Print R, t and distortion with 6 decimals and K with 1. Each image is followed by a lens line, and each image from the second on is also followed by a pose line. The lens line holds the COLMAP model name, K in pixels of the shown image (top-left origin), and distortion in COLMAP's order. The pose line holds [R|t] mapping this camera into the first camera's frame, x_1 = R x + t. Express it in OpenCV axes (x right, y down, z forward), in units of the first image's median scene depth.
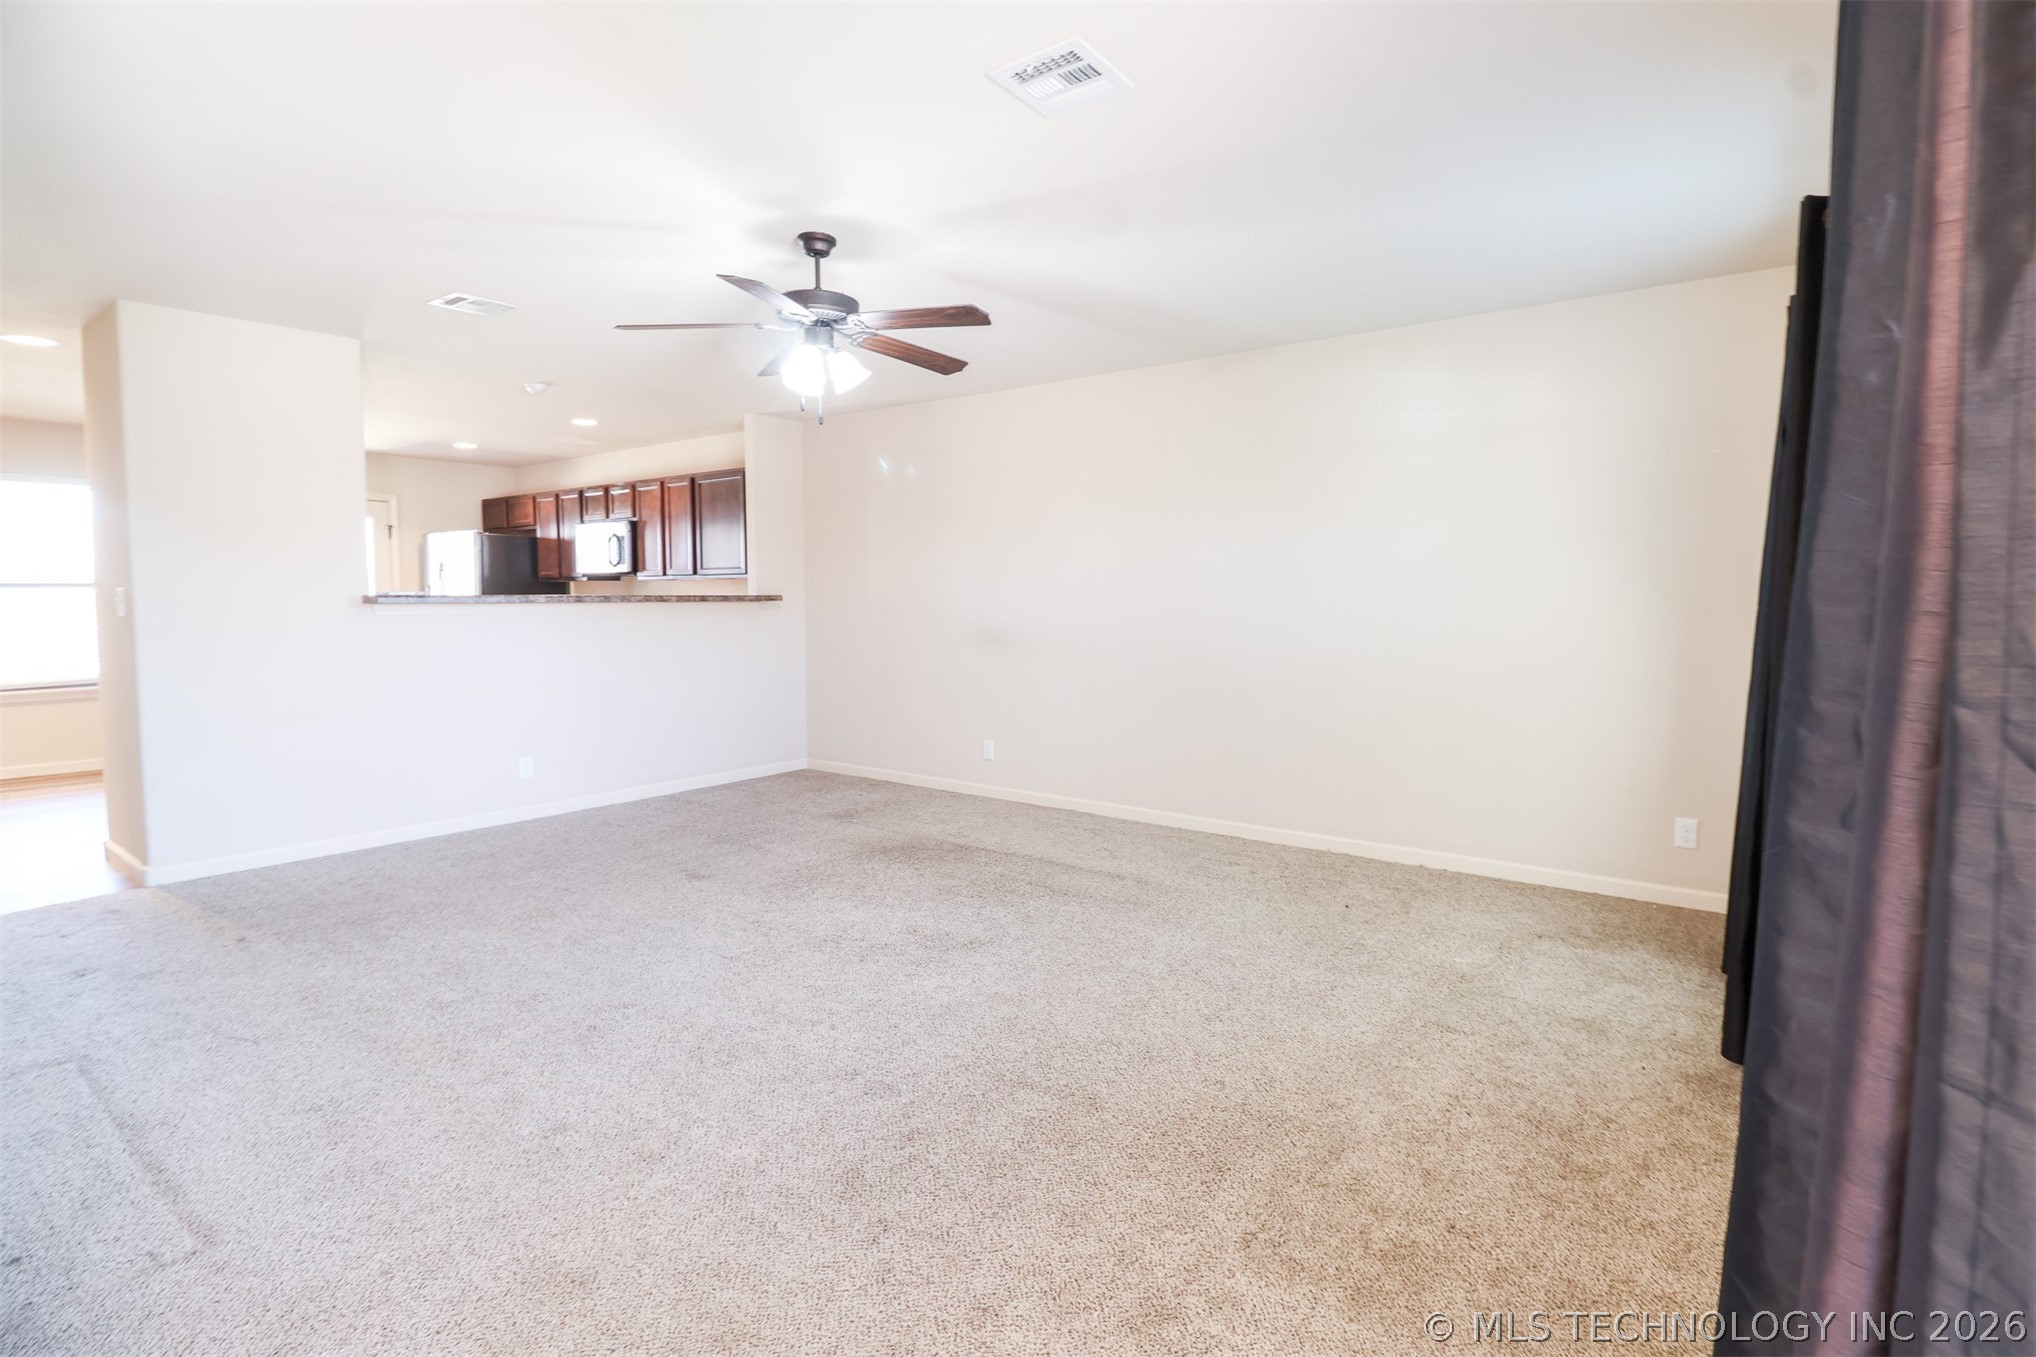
lens RADIAL K [[947.1, 0, 1040.5], [0, 947.1, 644.6], [0, 0, 1]] dist [-0.002324, -0.013975]
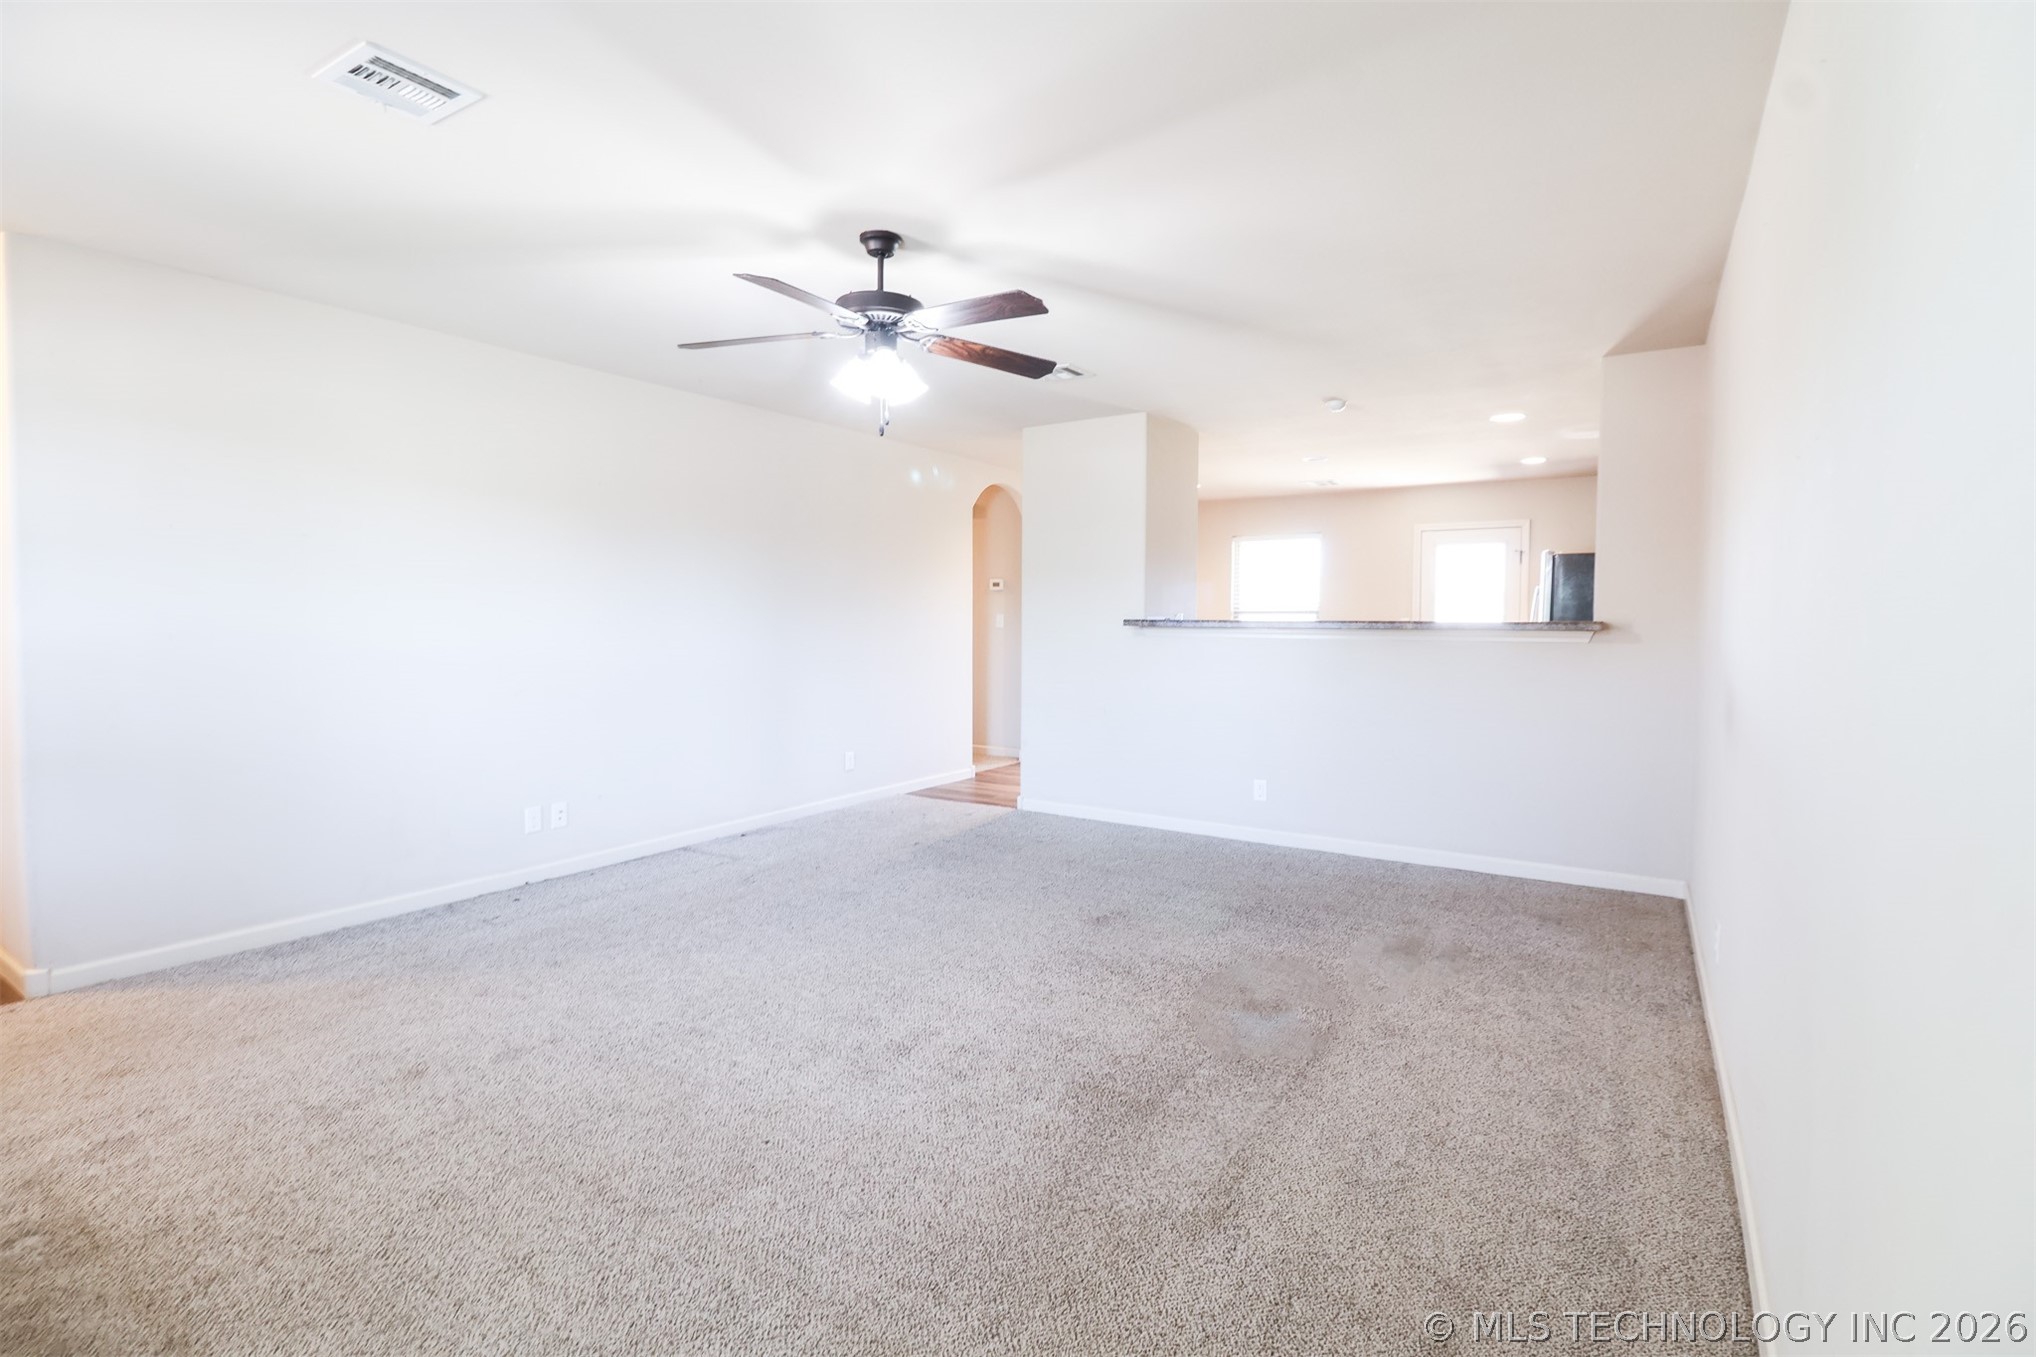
lens RADIAL K [[947.1, 0, 1040.5], [0, 947.1, 644.6], [0, 0, 1]] dist [-0.002324, -0.013975]
pose [[0.062175, 0.023377, -0.997791, 0.624162], [-0.053725, 0.998355, 0.020042, -0.045317], [0.996618, 0.052360, 0.063328, 0.979279]]
